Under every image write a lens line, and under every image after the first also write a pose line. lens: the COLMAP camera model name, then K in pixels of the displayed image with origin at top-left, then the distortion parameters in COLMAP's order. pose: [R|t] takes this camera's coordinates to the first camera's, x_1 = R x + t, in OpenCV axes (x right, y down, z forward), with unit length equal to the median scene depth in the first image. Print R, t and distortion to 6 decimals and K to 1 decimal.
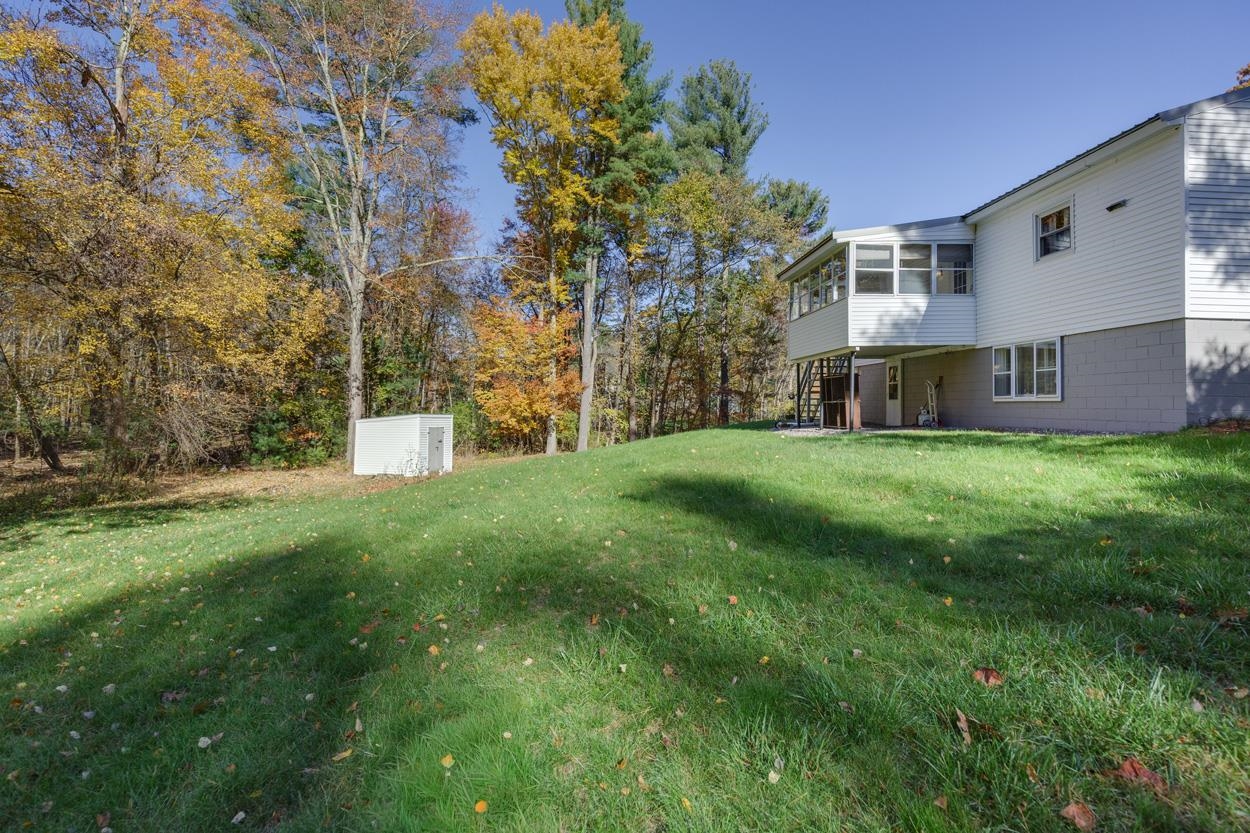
lens RADIAL K [[574.1, 0, 633.0], [0, 574.1, 394.8], [0, 0, 1]] dist [0.003338, -0.000626]
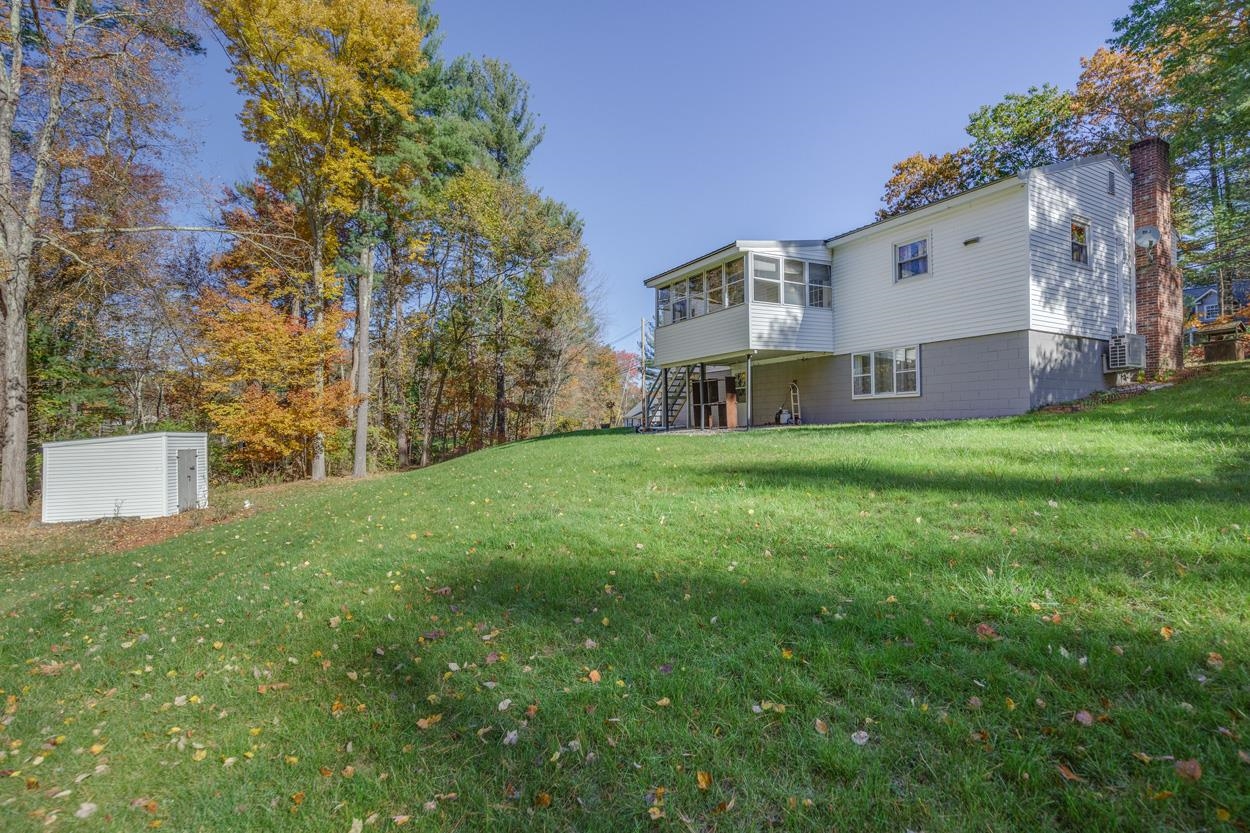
lens RADIAL K [[574.1, 0, 615.2], [0, 574.1, 420.0], [0, 0, 1]] dist [0.003338, -0.000626]
pose [[0.891255, -0.017723, 0.453157, -0.158714], [0.014164, 0.999836, 0.011246, 0.015240], [-0.453282, -0.003604, 0.891360, 0.075023]]
